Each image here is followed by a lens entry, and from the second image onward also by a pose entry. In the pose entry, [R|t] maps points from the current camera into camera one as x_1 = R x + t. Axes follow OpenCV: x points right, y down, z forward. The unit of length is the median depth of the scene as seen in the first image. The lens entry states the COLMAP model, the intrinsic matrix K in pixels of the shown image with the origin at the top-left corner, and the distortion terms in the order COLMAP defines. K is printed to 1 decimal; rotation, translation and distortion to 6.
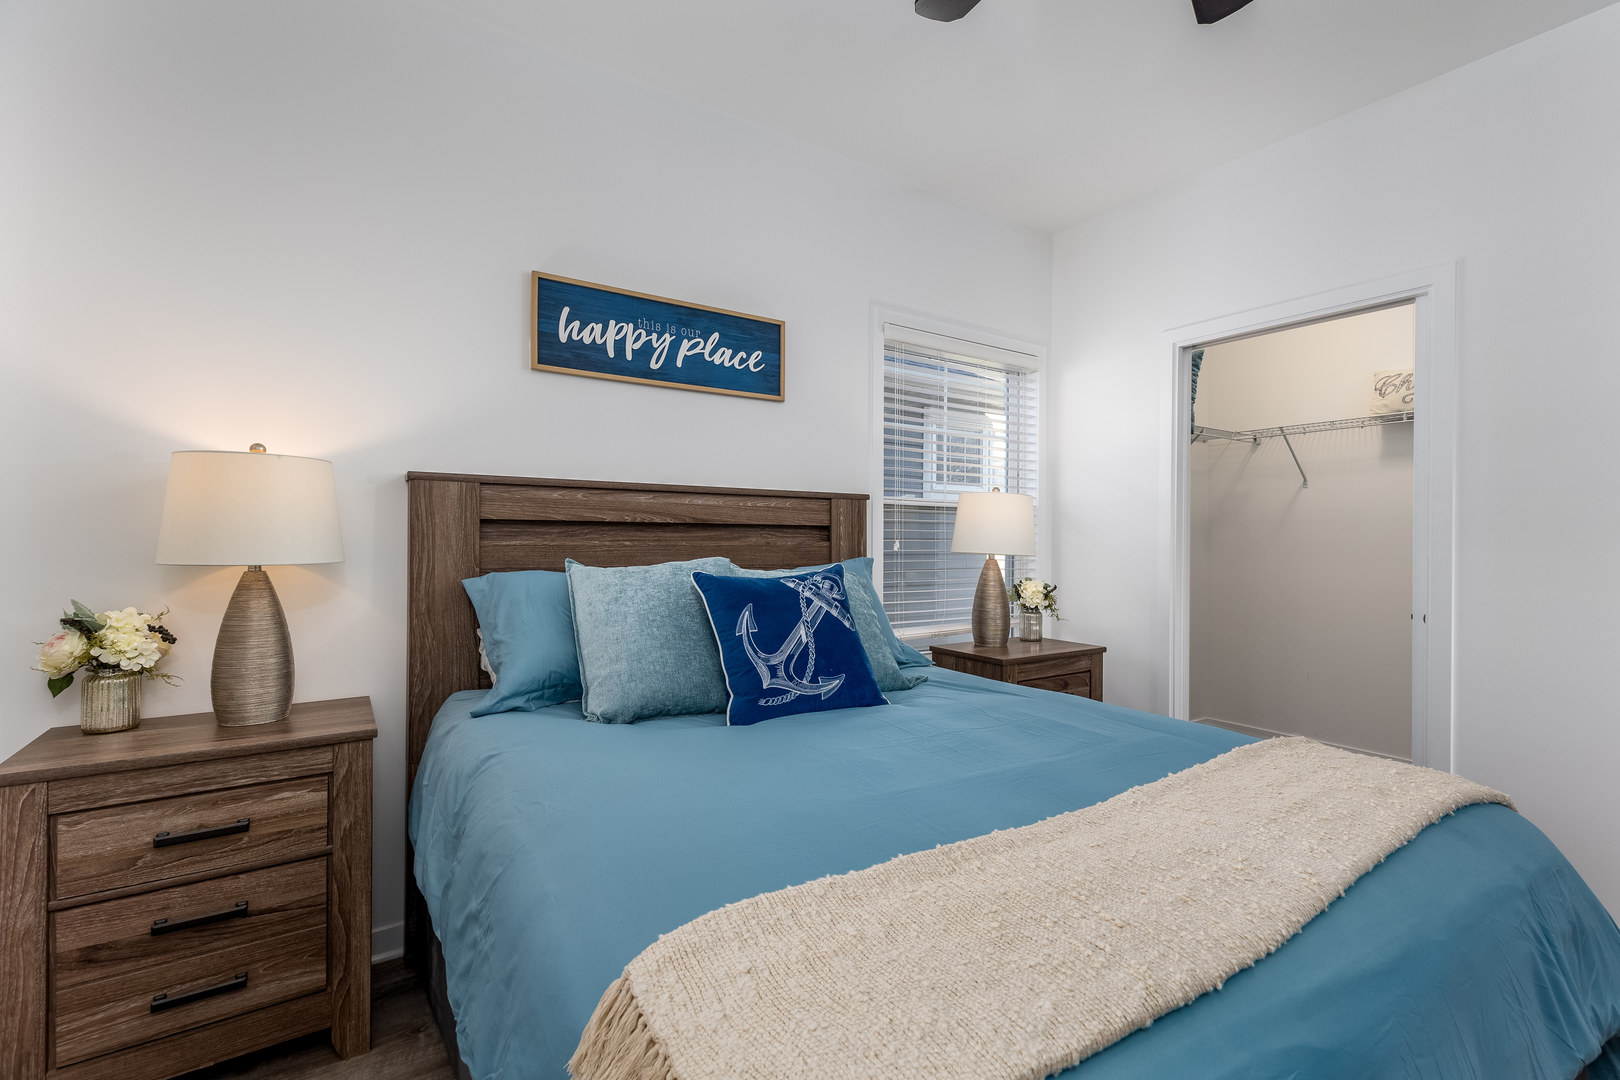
lens RADIAL K [[720.8, 0, 832.5], [0, 720.8, 538.7], [0, 0, 1]] dist [0.002934, 0.000094]
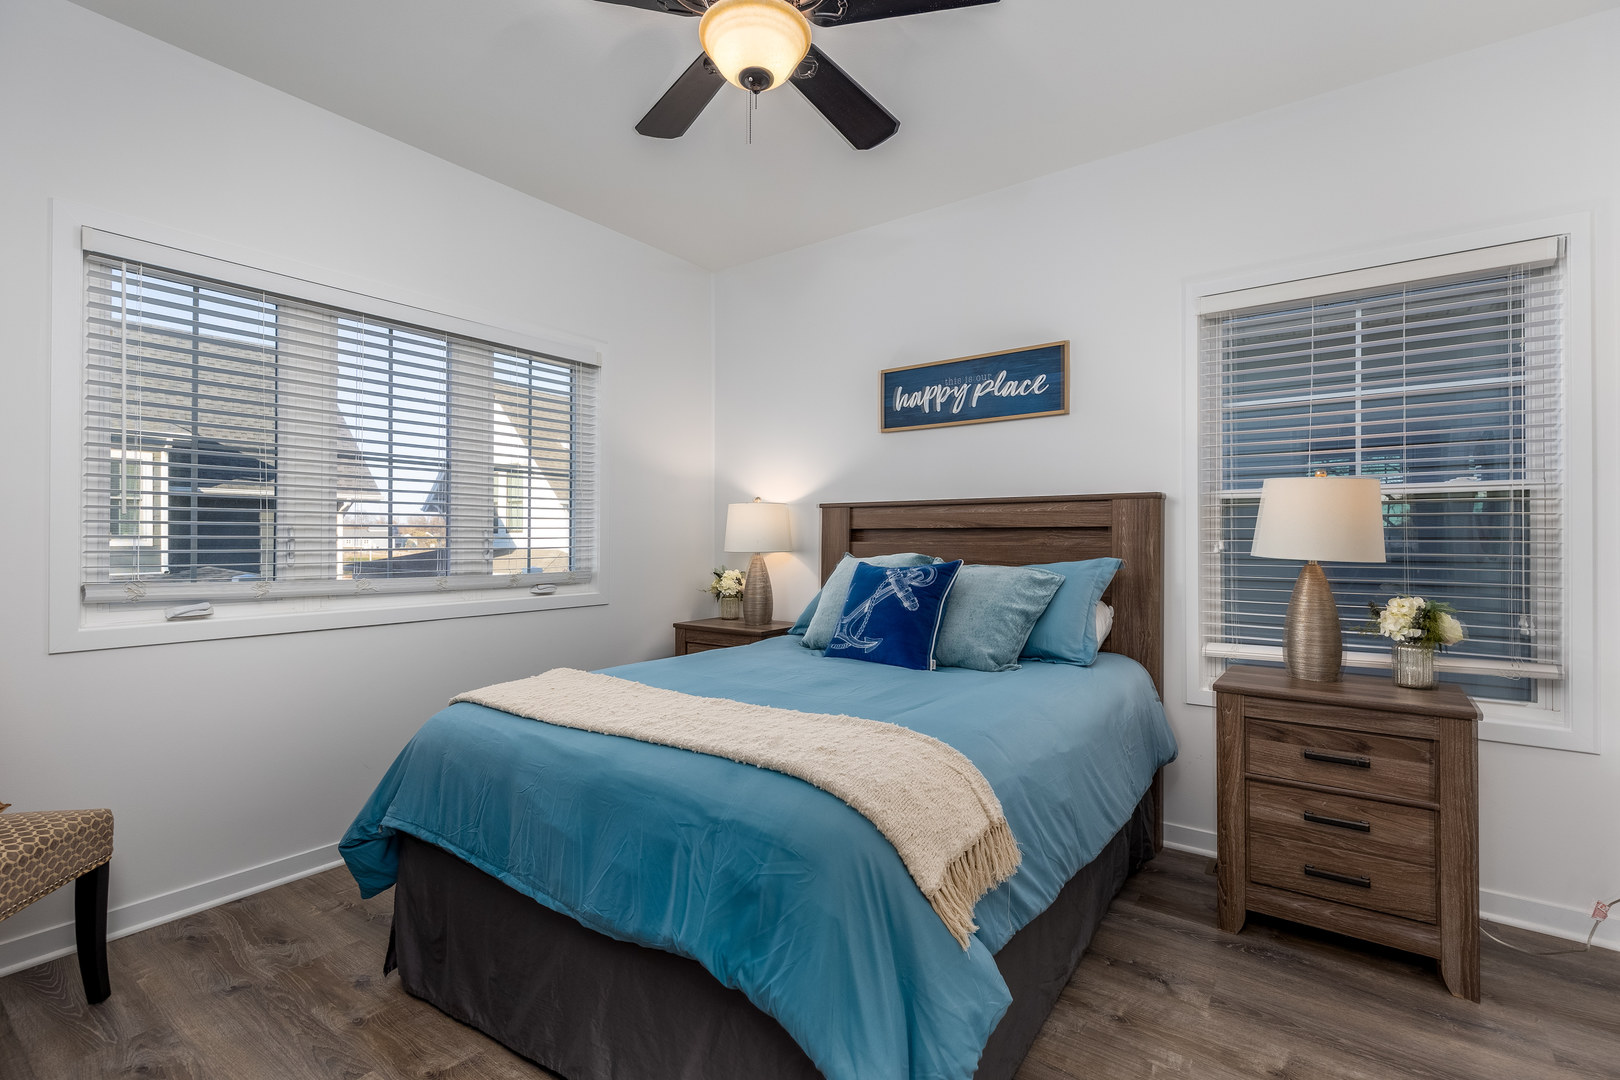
lens RADIAL K [[720.8, 0, 832.5], [0, 720.8, 538.7], [0, 0, 1]] dist [0.002934, 0.000094]
pose [[0.338392, -0.004977, -0.940992, 0.907705], [0.000685, 0.999987, -0.005042, 0.004212], [0.941005, 0.001062, 0.338391, 0.322522]]
